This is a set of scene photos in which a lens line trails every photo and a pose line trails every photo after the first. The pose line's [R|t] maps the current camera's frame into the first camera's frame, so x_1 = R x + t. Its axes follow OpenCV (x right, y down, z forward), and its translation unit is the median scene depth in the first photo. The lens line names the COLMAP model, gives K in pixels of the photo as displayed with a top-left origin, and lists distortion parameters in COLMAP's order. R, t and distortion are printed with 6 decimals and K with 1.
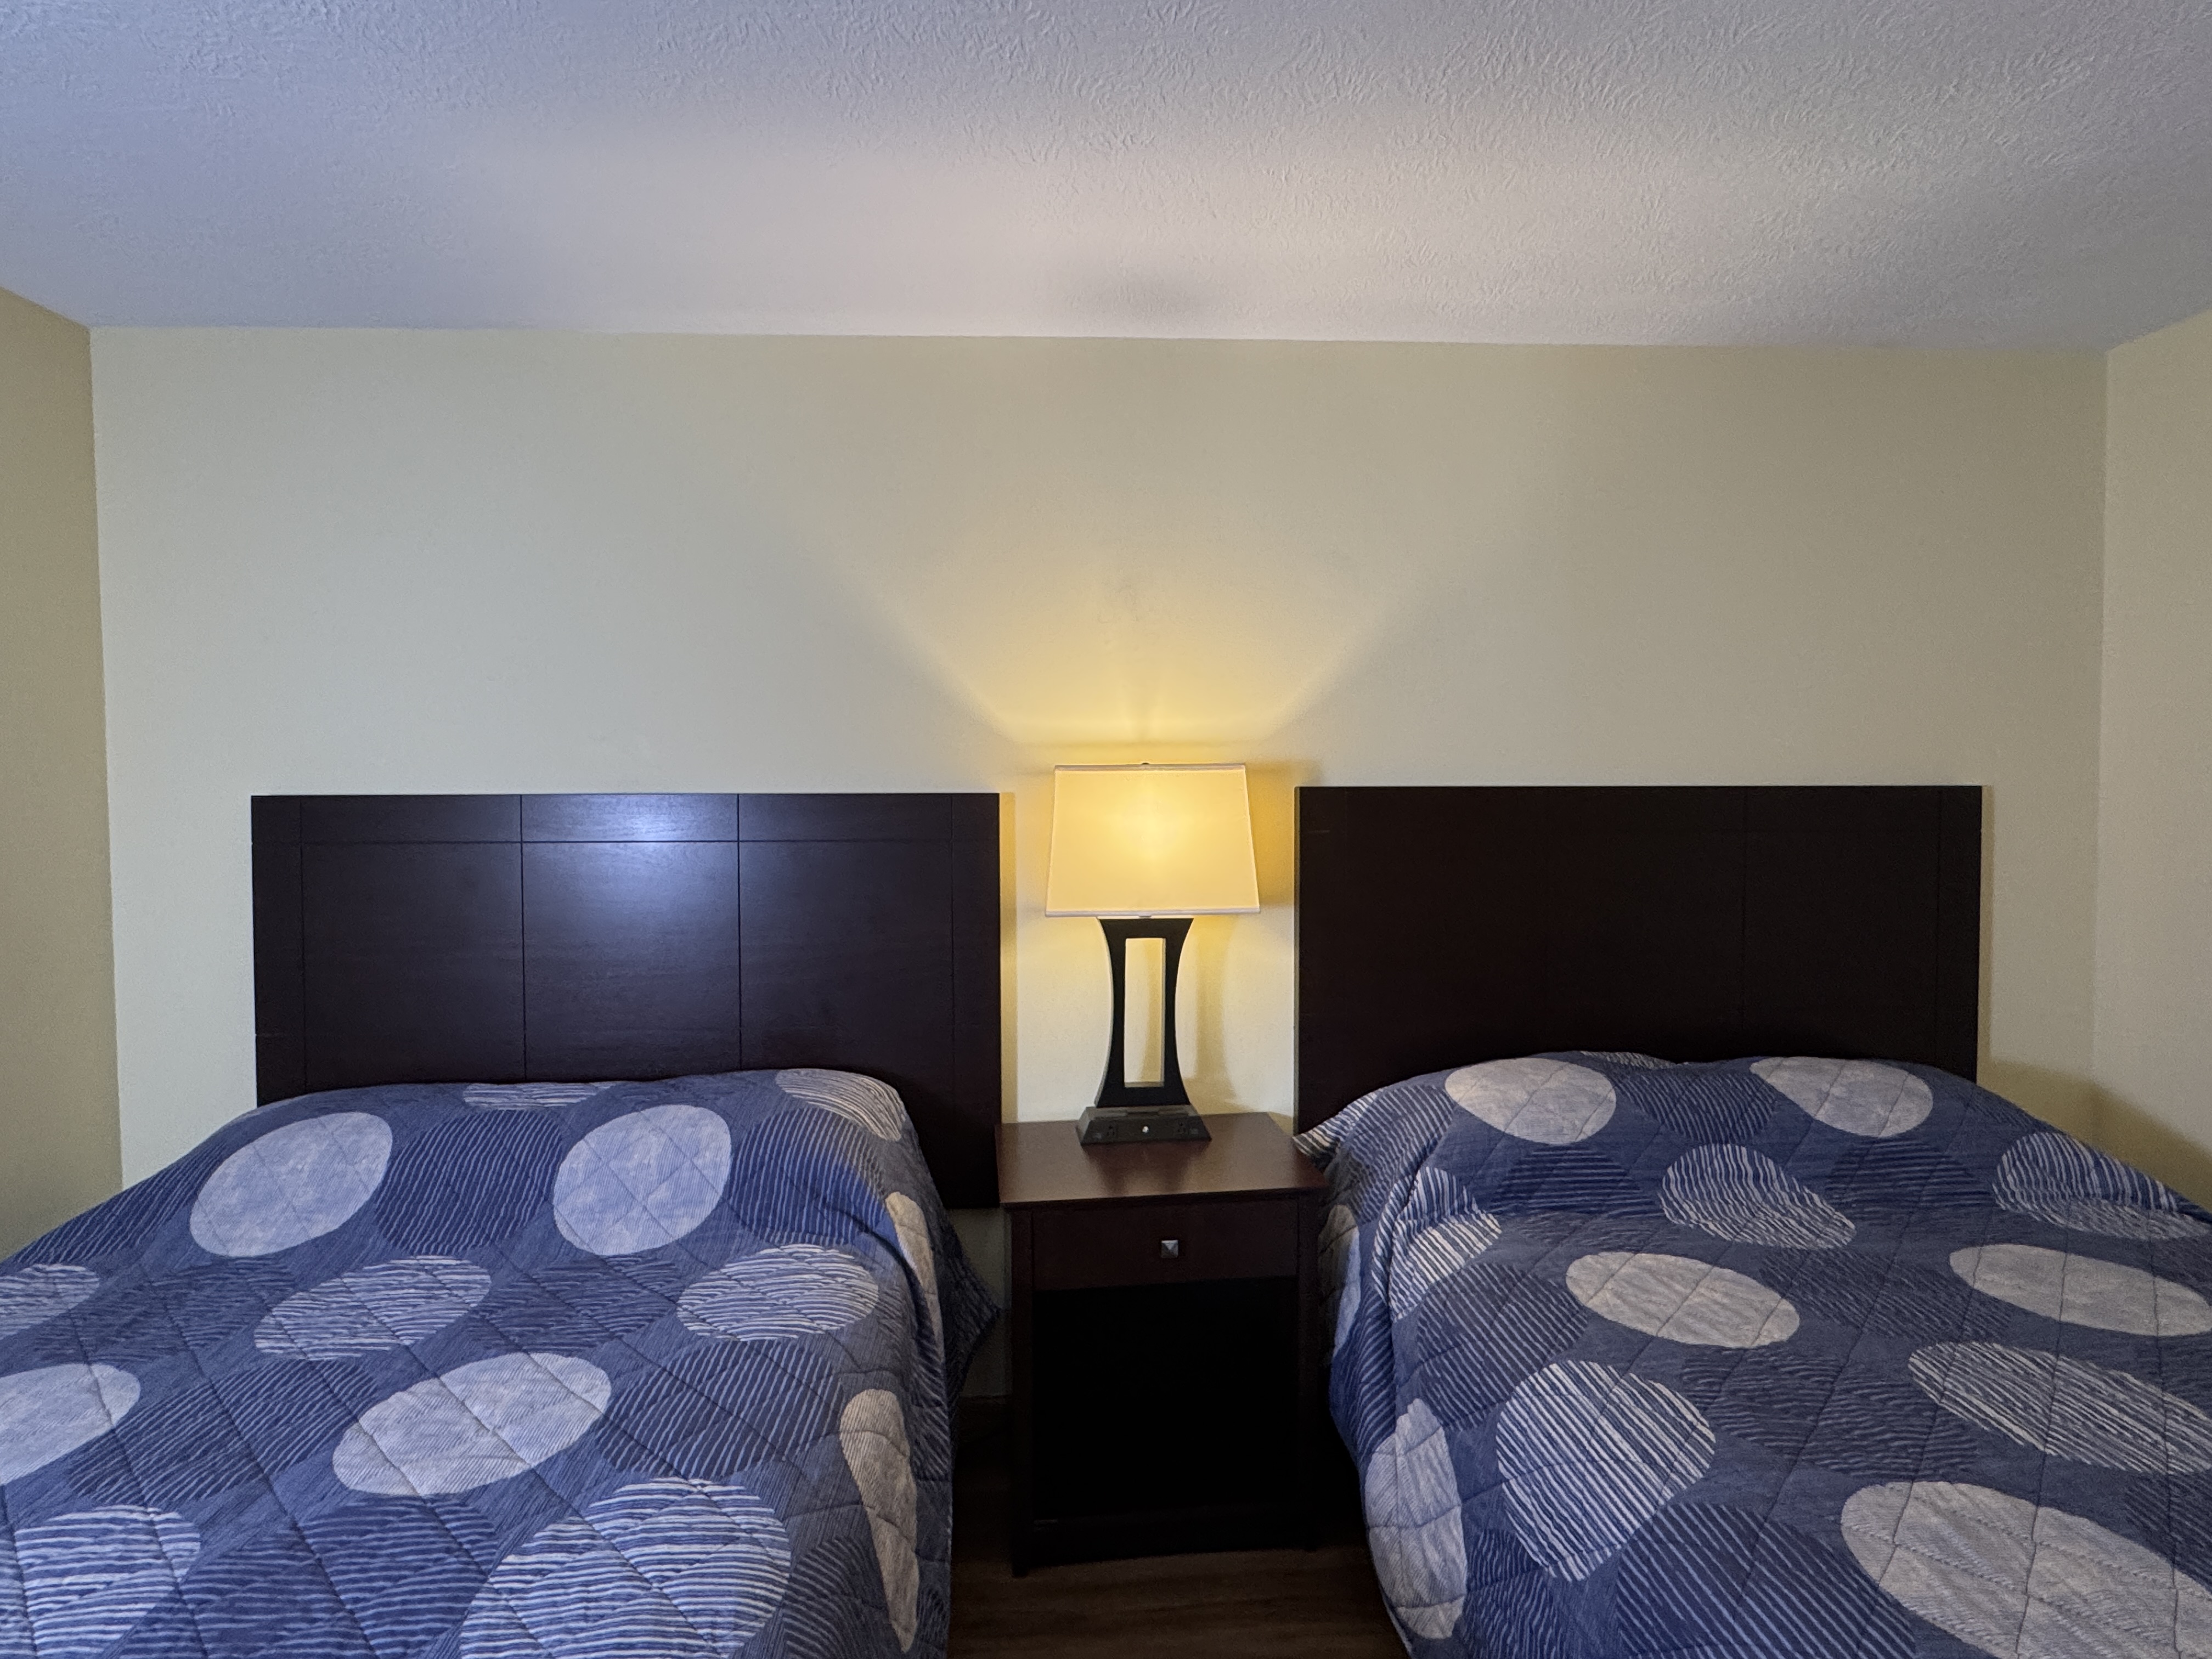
lens RADIAL K [[1118.2, 0, 1108.9], [0, 1118.2, 823.7], [0, 0, 1]] dist [0.002912, -0.002396]
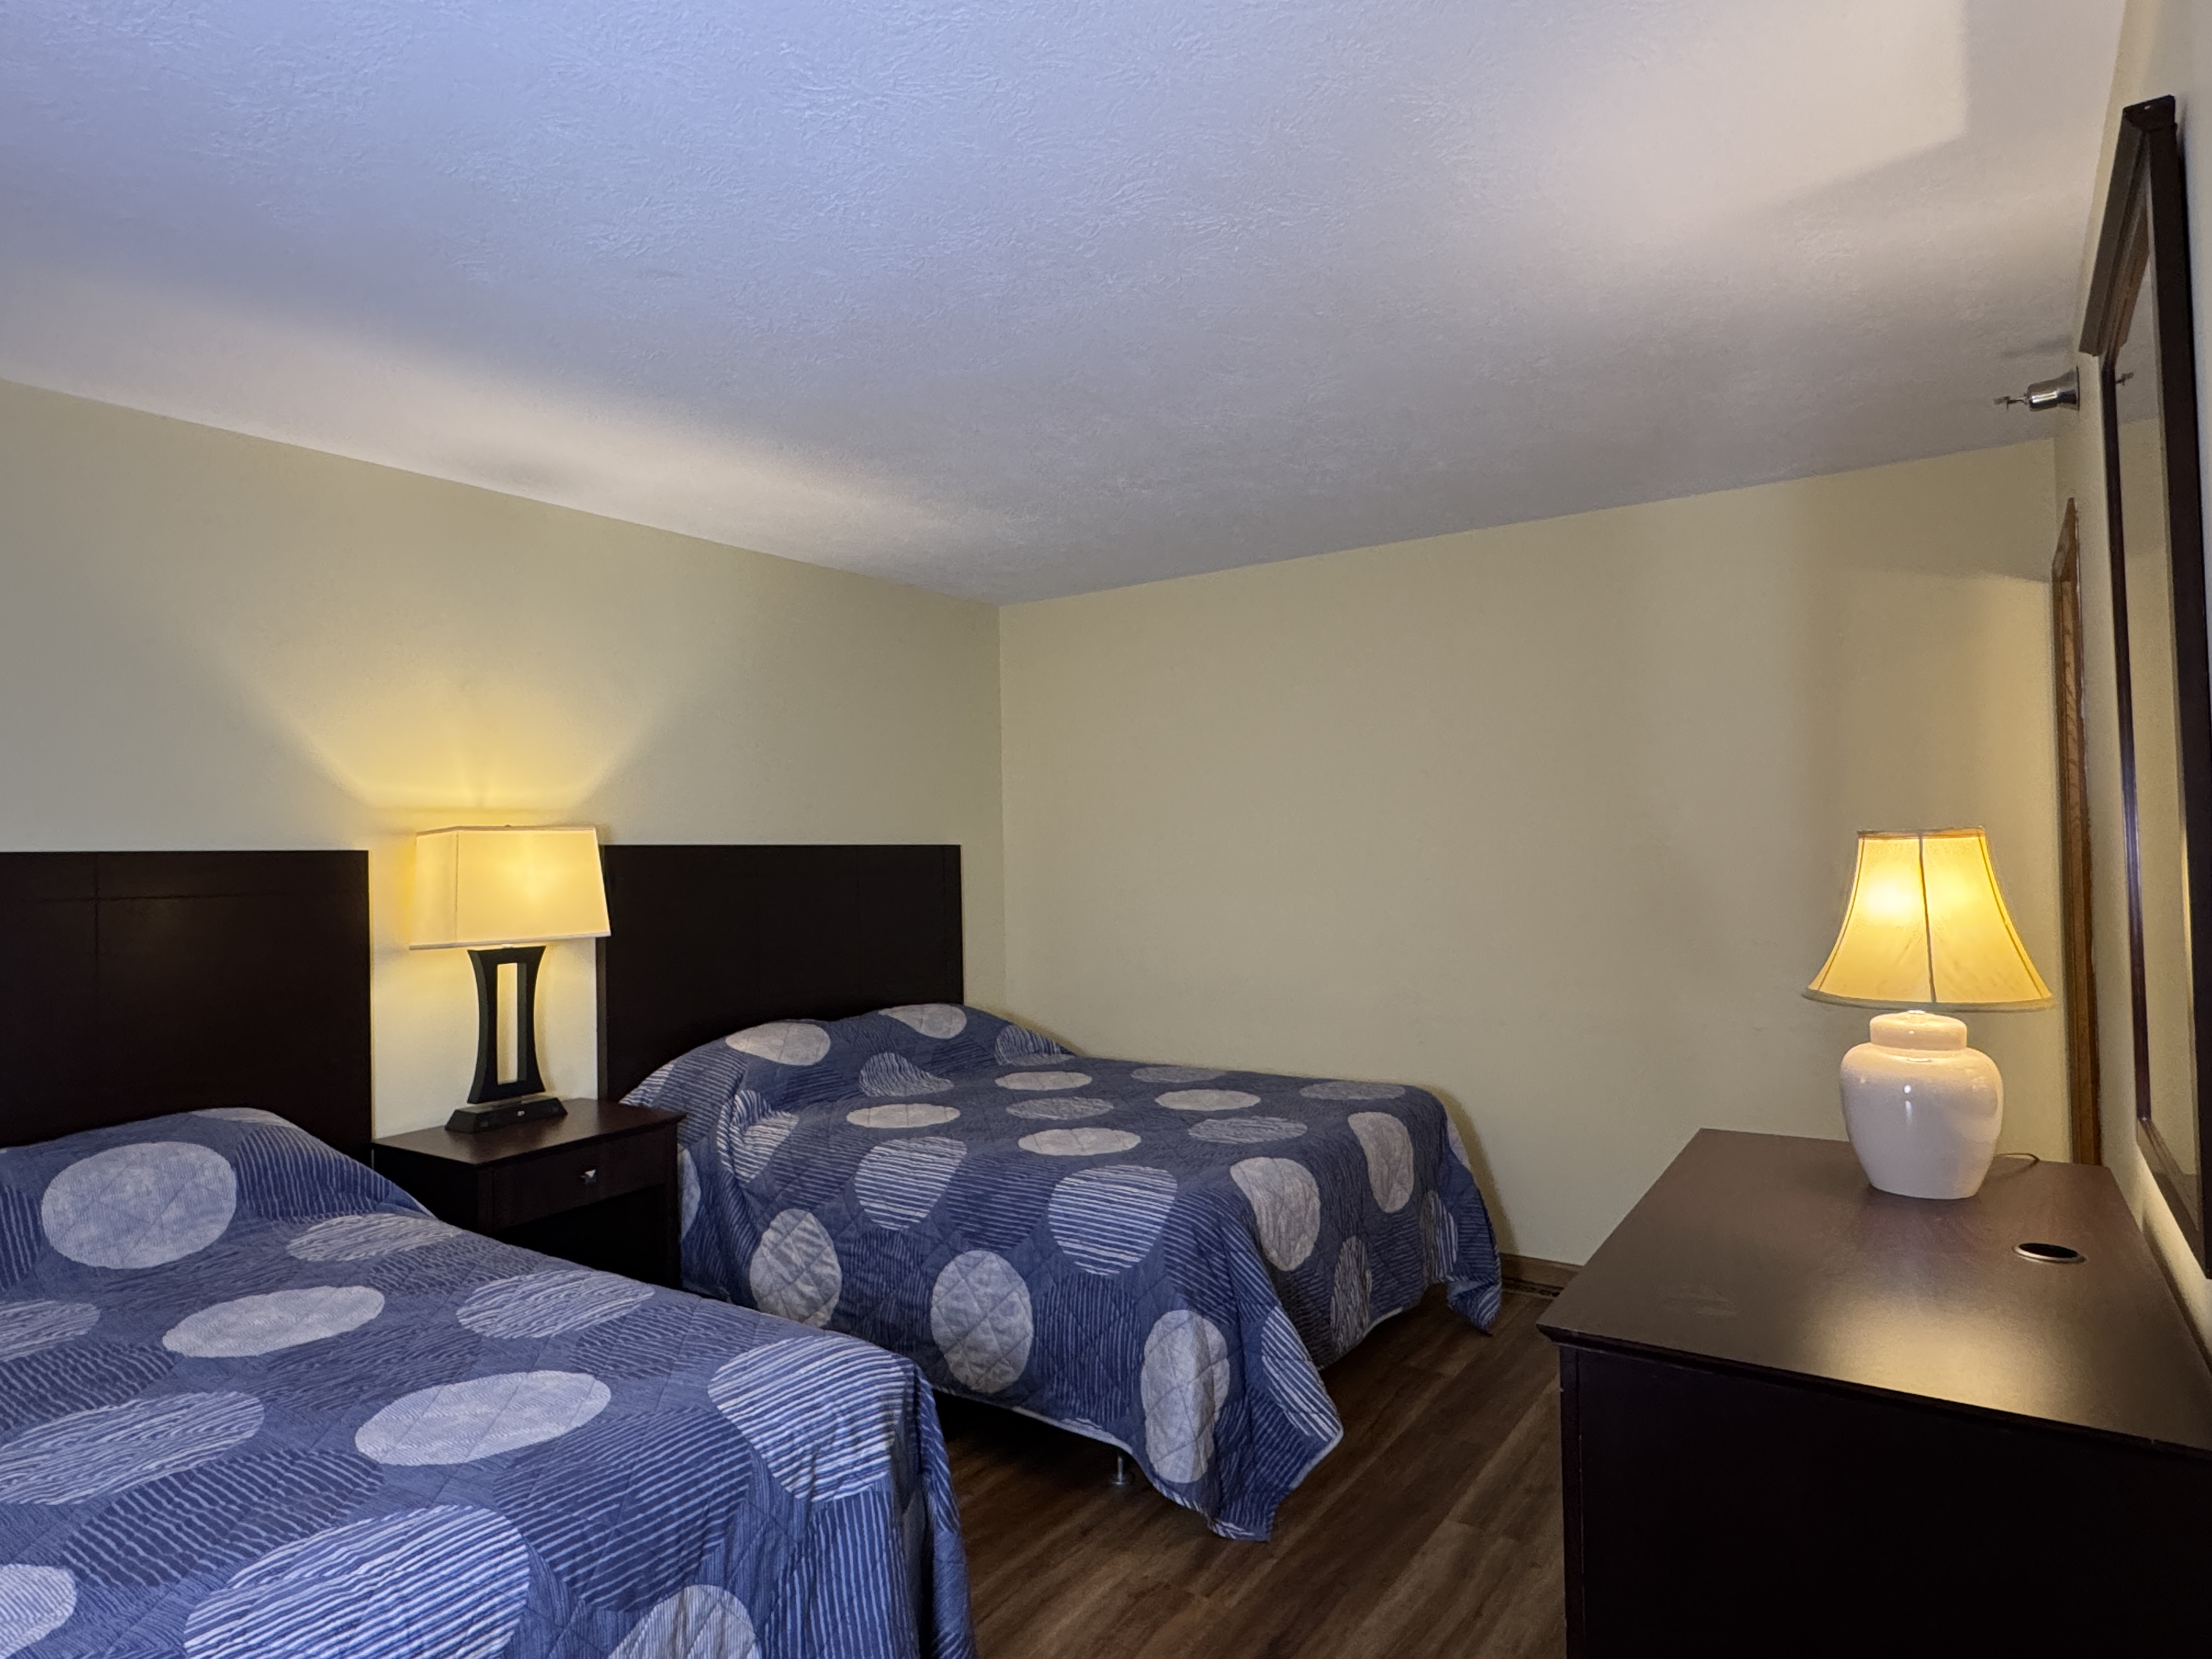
lens RADIAL K [[1247.0, 0, 1096.3], [0, 1247.0, 835.7], [0, 0, 1]] dist [0.003002, -0.000890]
pose [[0.624888, 0.005389, 0.780696, -0.684158], [0.035269, 0.998760, -0.035125, 0.031882], [-0.779917, 0.049483, 0.623923, -0.423574]]
